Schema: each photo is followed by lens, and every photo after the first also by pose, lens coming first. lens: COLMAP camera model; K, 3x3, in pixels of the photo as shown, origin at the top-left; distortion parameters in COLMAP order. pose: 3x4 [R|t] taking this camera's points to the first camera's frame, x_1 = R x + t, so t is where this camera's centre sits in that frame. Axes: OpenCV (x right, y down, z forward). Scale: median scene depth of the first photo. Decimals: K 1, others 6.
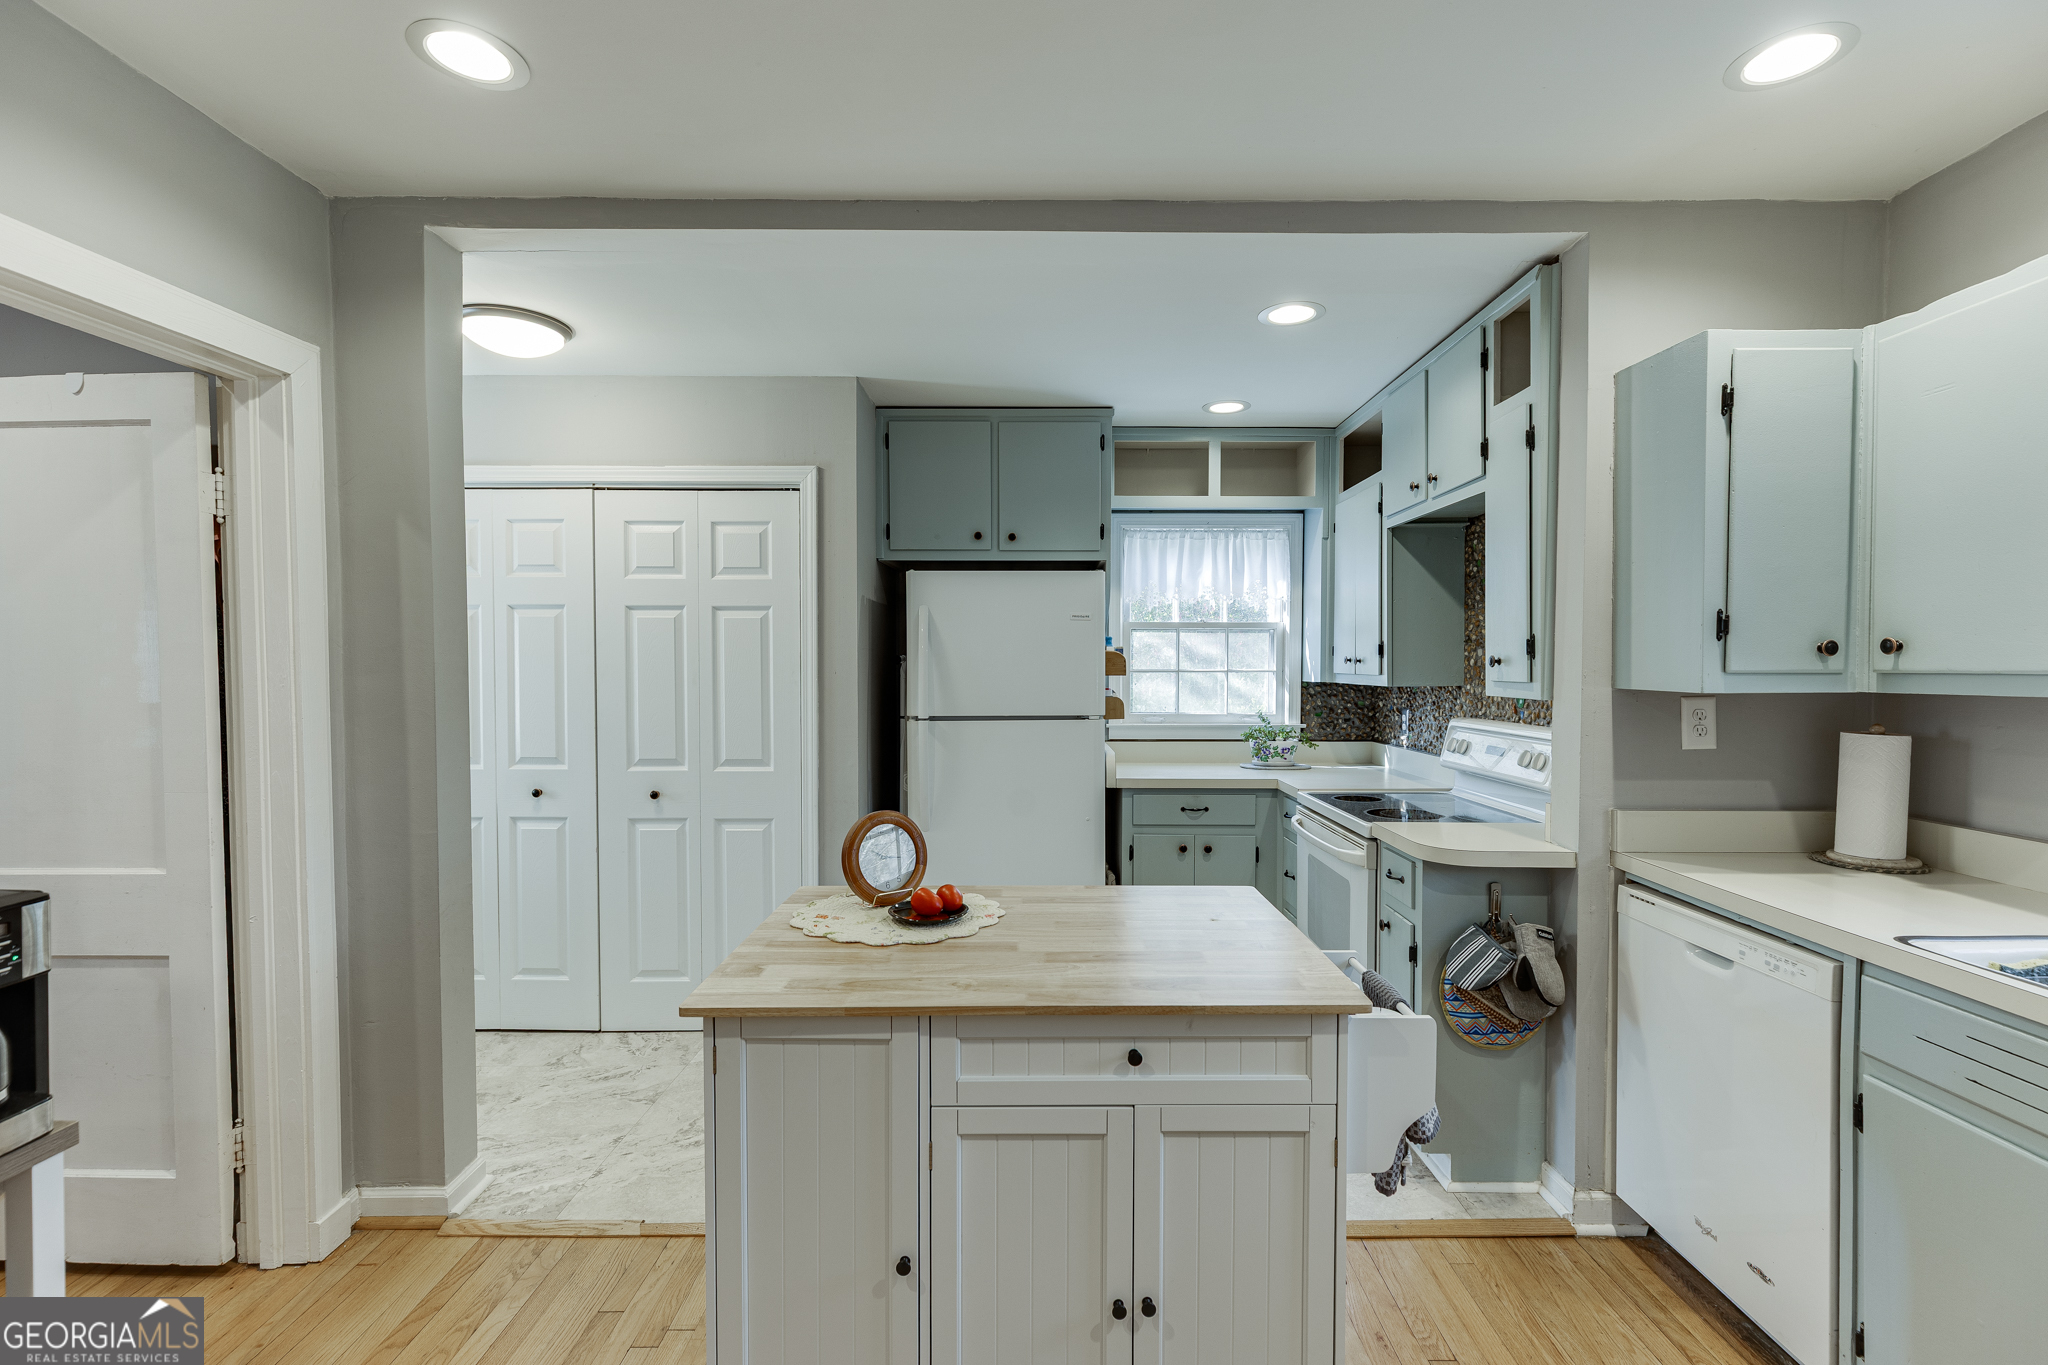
lens RADIAL K [[915.6, 0, 1039.4], [0, 915.6, 685.8], [0, 0, 1]] dist [0.012081, -0.003311]
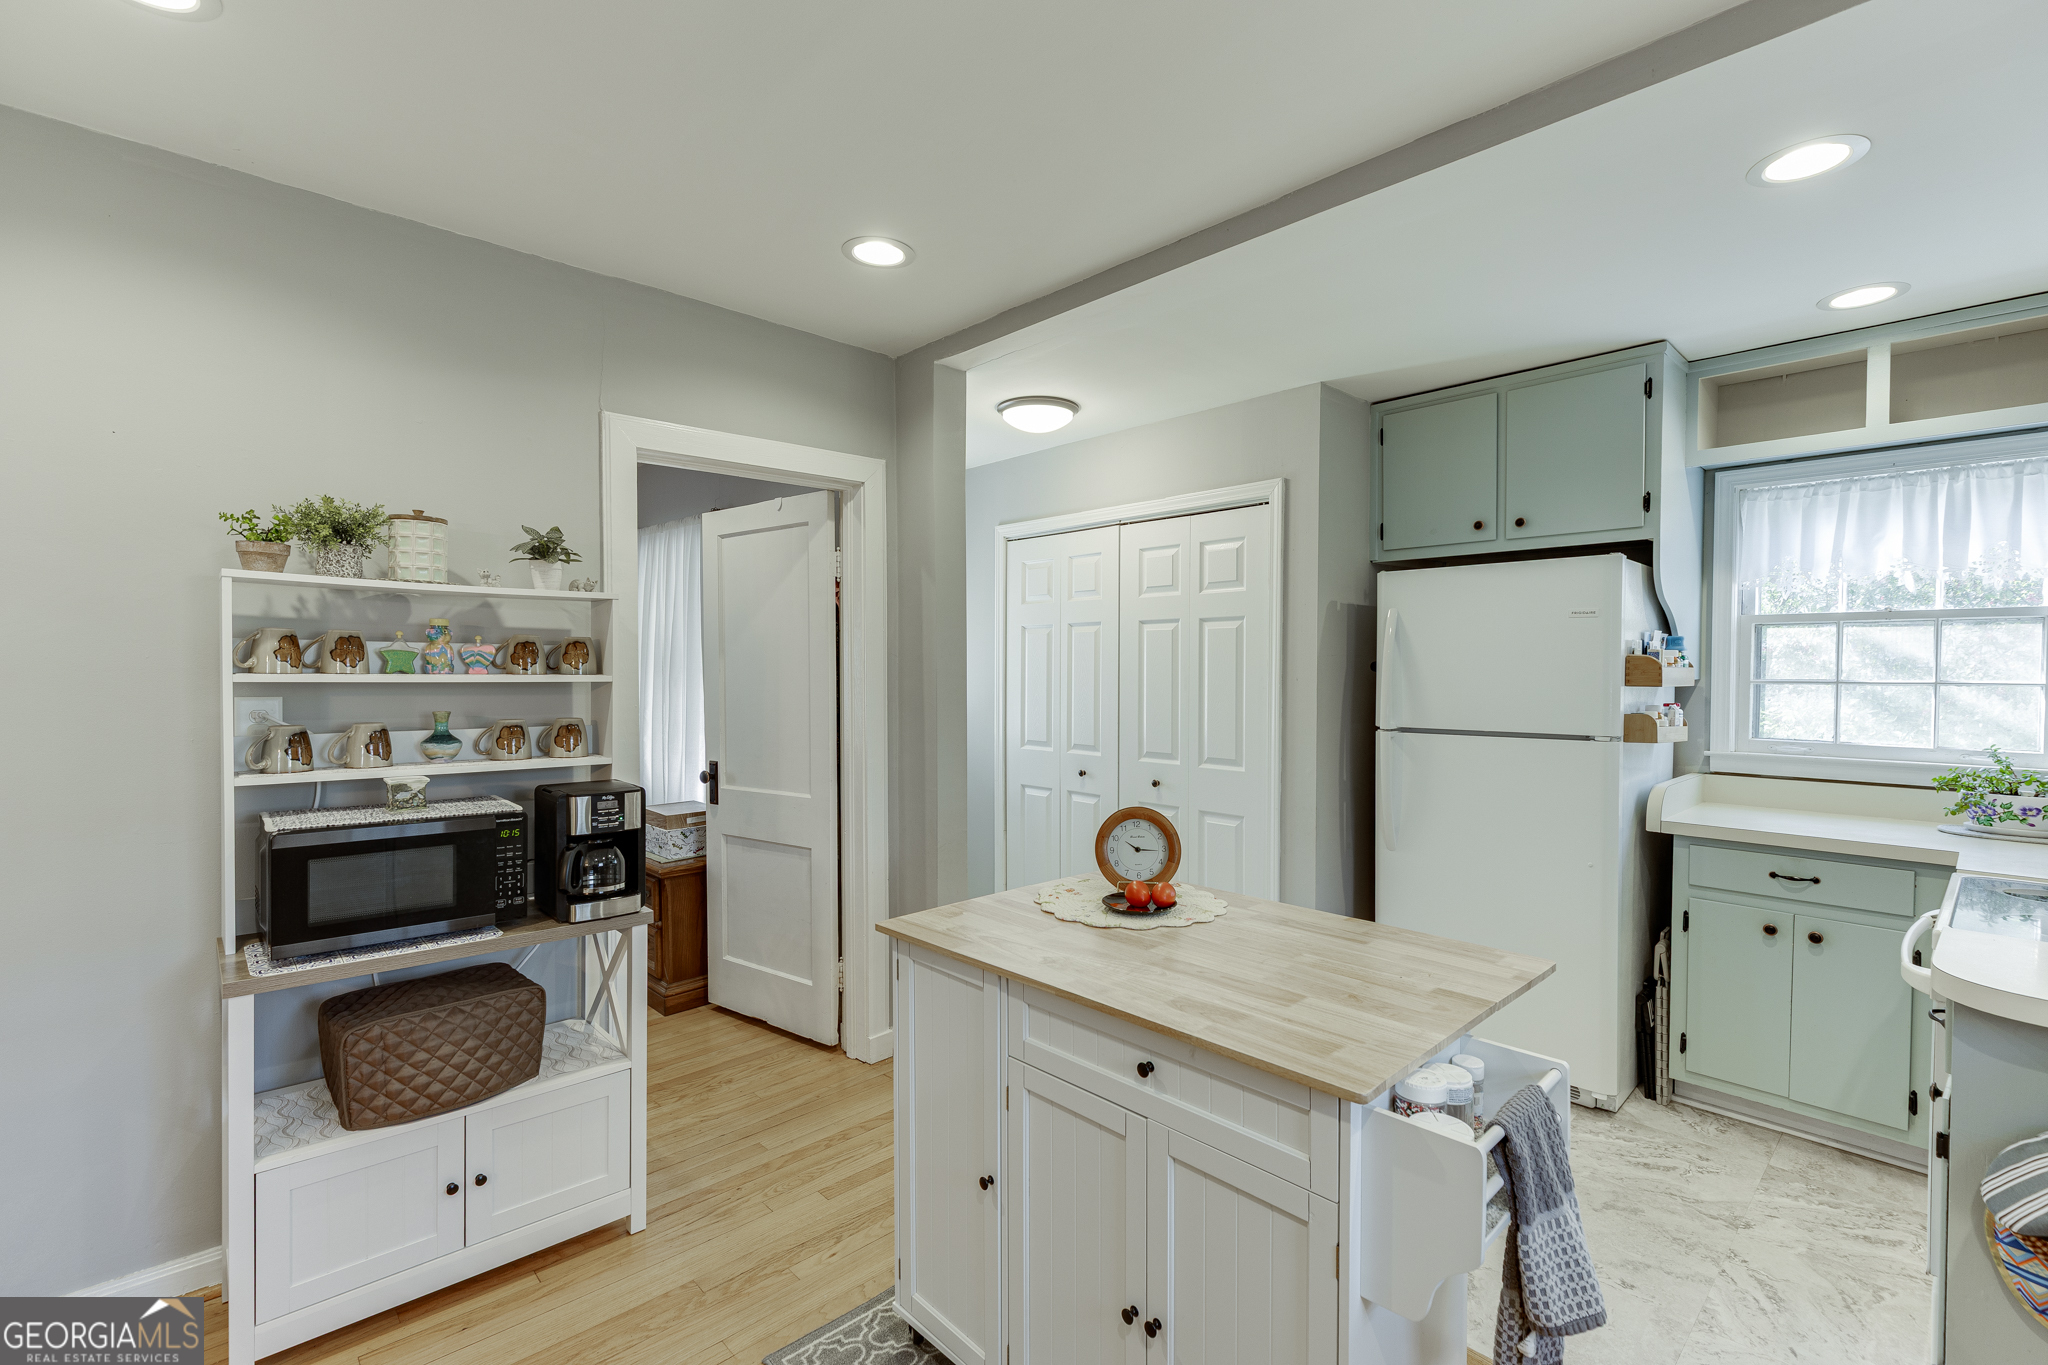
lens RADIAL K [[915.6, 0, 1042.2], [0, 915.6, 686.6], [0, 0, 1]] dist [0.012081, -0.003311]
pose [[0.693167, 0.015668, -0.720607, 0.309694], [-0.019902, 0.999799, 0.002594, -0.003268], [0.720502, 0.012543, 0.693339, 0.096219]]
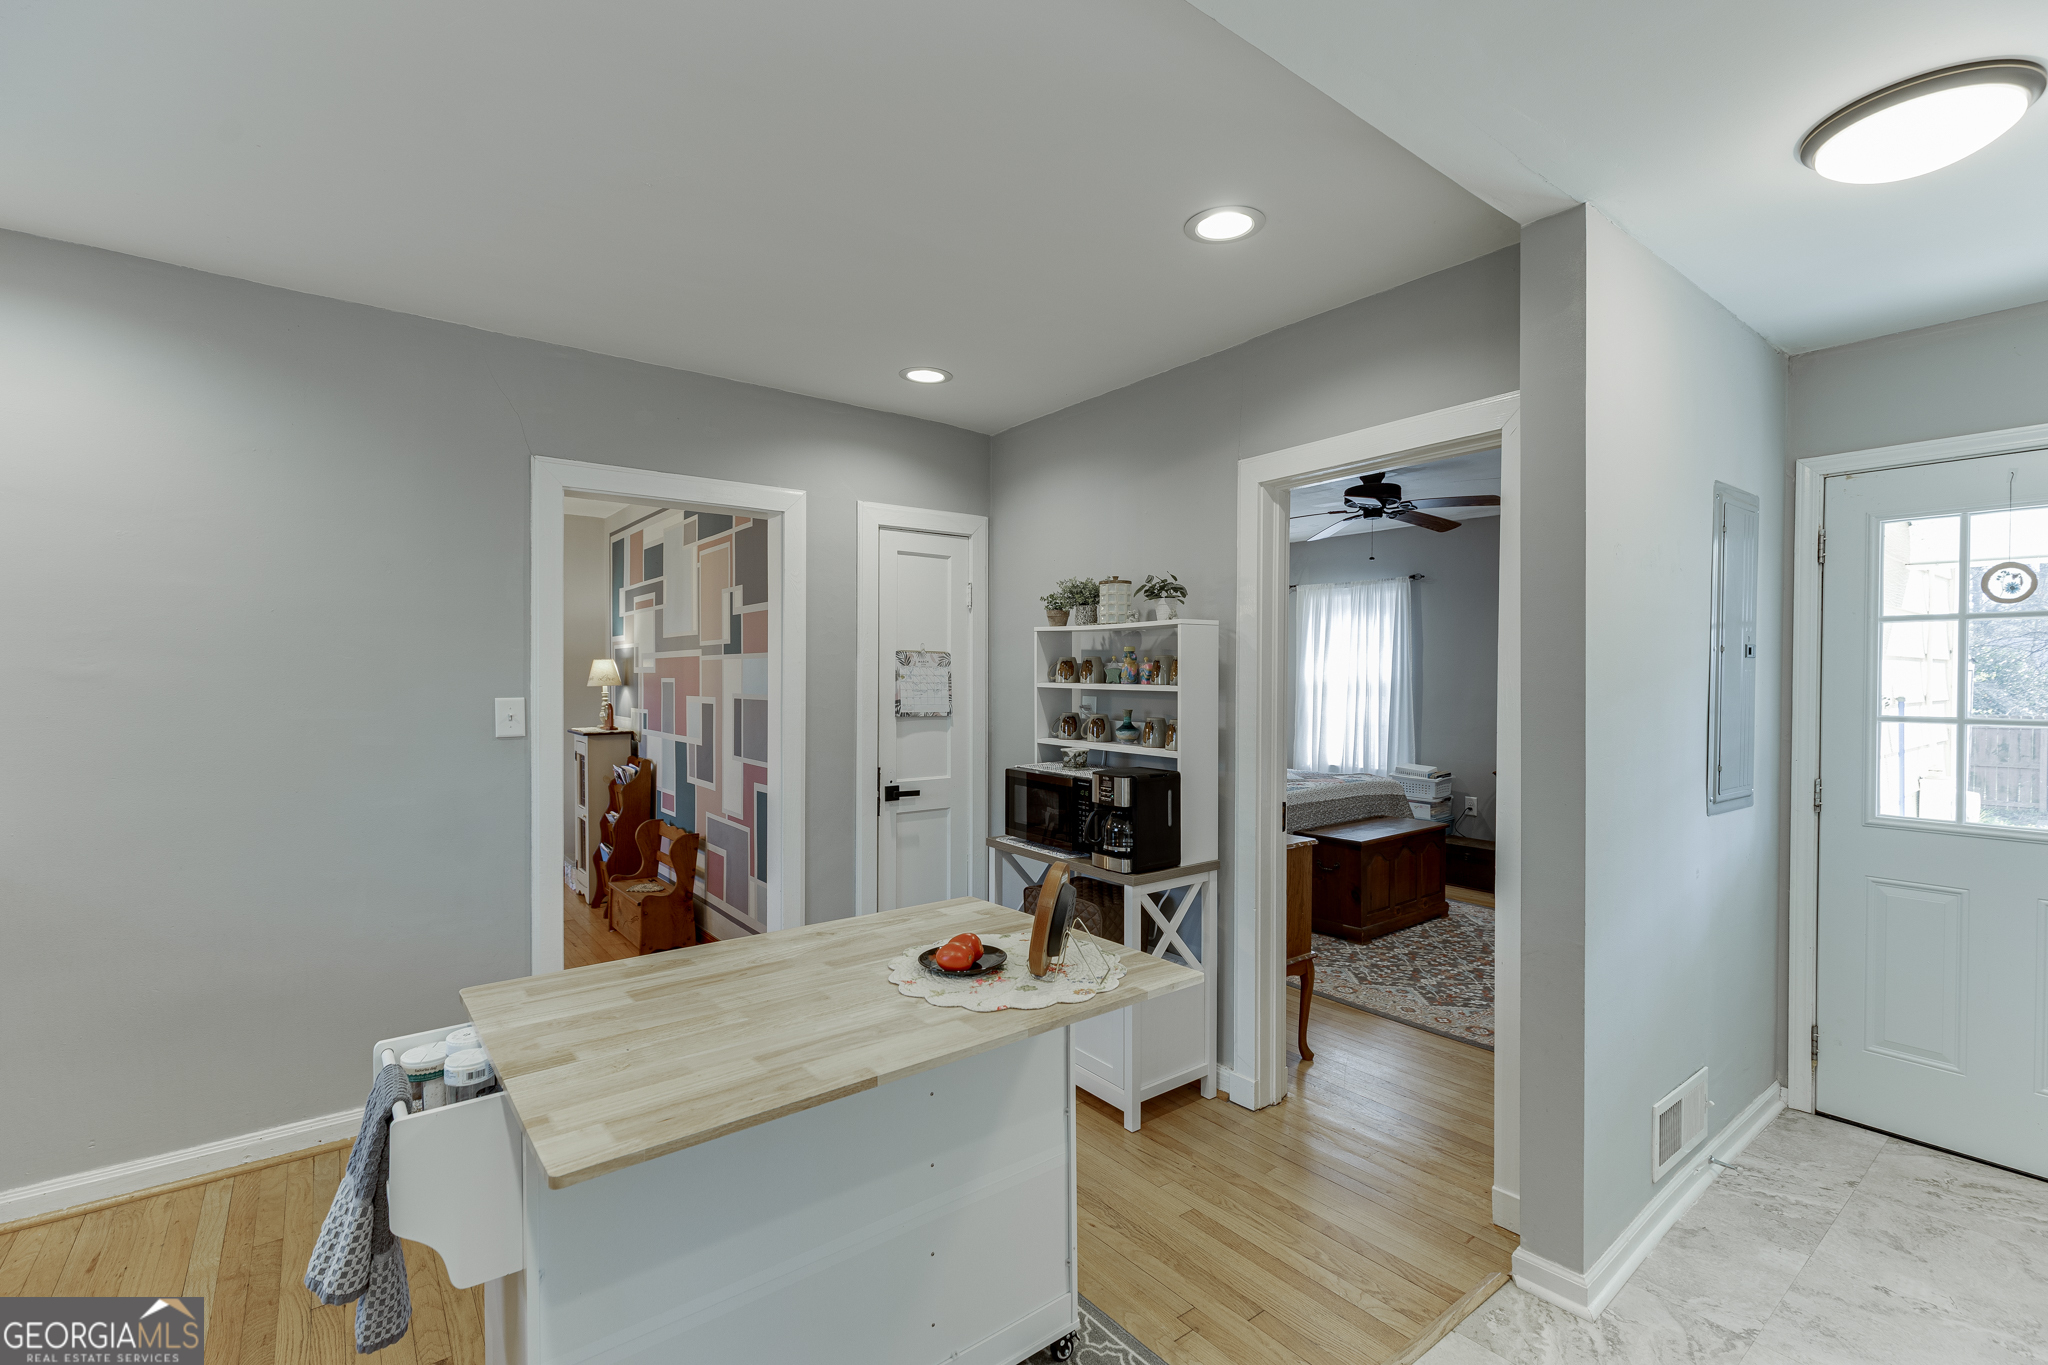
lens RADIAL K [[915.6, 0, 1041.0], [0, 915.6, 686.0], [0, 0, 1]] dist [0.012081, -0.003311]
pose [[-0.785823, 0.004789, -0.618433, 0.206448], [-0.018219, 0.999357, 0.030890, -0.028502], [0.618183, 0.035541, -0.785231, 0.958222]]
